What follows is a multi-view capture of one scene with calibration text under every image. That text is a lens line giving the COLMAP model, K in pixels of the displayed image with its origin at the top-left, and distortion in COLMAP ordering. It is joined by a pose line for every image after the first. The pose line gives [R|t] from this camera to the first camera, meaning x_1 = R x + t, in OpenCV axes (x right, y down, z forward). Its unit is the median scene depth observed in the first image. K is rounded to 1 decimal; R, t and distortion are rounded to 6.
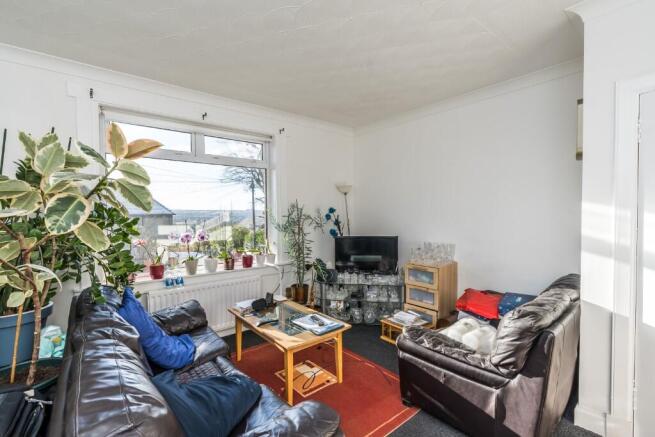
lens RADIAL K [[302.7, 0, 330.6], [0, 302.7, 218.9], [0, 0, 1]] dist [-0.004888, 0.002558]
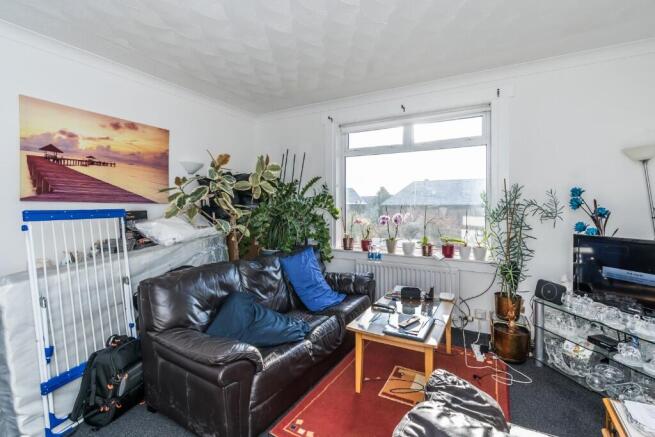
lens RADIAL K [[302.7, 0, 331.7], [0, 302.7, 213.3], [0, 0, 1]] dist [-0.004888, 0.002558]
pose [[0.338423, 0.026378, -0.940624, 0.486941], [-0.023558, 0.999531, 0.019554, 0.016761], [0.940699, 0.015541, 0.338885, 0.375199]]
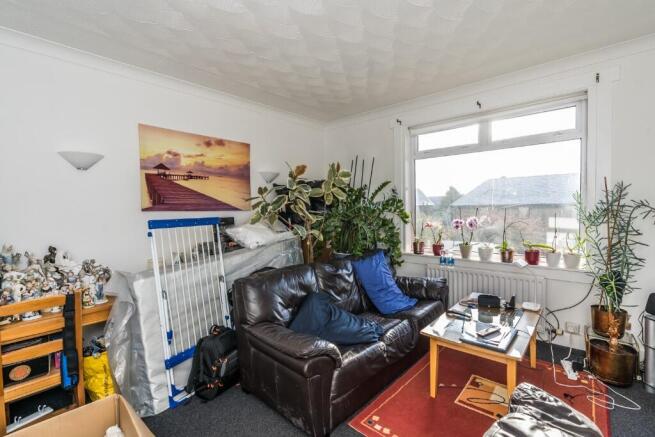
lens RADIAL K [[302.7, 0, 328.7], [0, 302.7, 222.1], [0, 0, 1]] dist [-0.004888, 0.002558]
pose [[0.128098, 0.048393, -0.990580, 0.504935], [-0.005832, 0.998828, 0.048042, 0.004743], [0.991744, -0.000377, 0.128230, 0.347319]]
